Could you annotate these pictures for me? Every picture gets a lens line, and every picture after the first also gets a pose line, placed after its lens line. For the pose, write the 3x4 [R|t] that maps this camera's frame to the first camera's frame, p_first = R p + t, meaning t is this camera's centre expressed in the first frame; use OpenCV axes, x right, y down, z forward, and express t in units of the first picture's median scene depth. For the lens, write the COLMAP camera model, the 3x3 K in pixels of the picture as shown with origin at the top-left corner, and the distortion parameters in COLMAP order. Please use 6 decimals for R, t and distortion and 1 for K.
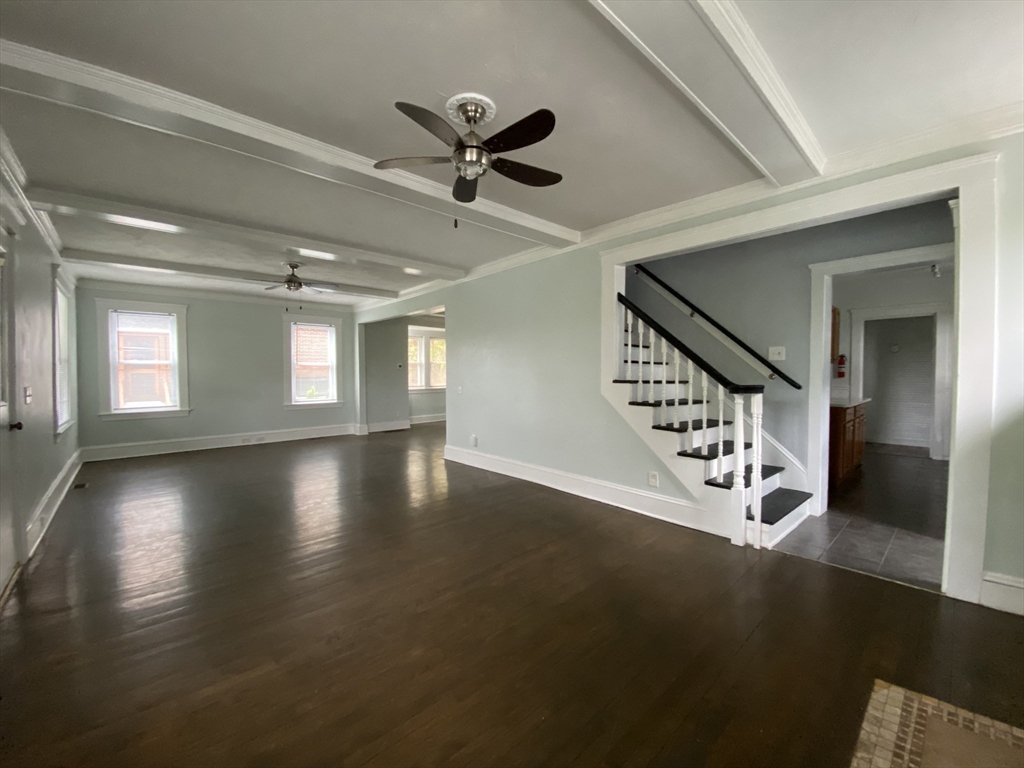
lens RADIAL K [[414.3, 0, 510.3], [0, 414.3, 384.6], [0, 0, 1]] dist [0.000412, -0.003742]
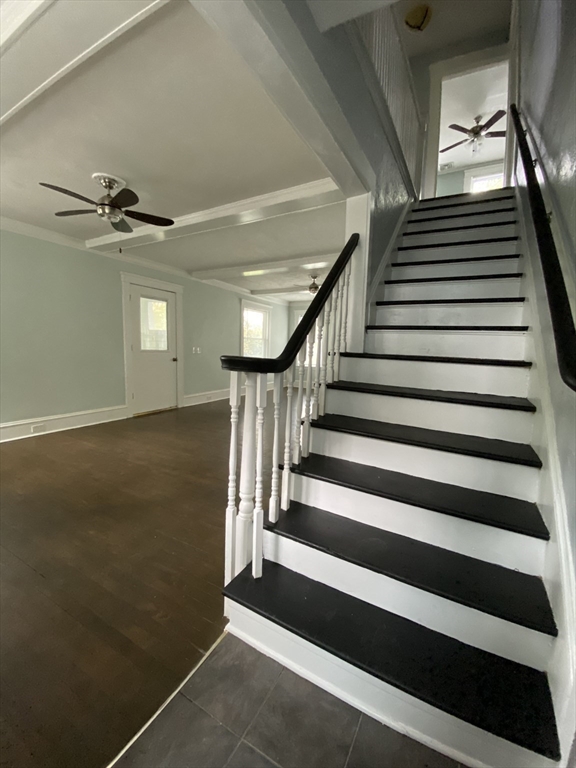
lens RADIAL K [[310.7, 0, 288.0], [0, 310.7, 381.5], [0, 0, 1]] dist [0.000412, -0.003742]
pose [[0.315011, 0.112752, -0.942367, 0.753182], [-0.057042, 0.993372, 0.099787, -0.007907], [0.947372, 0.022320, 0.319355, 0.680084]]
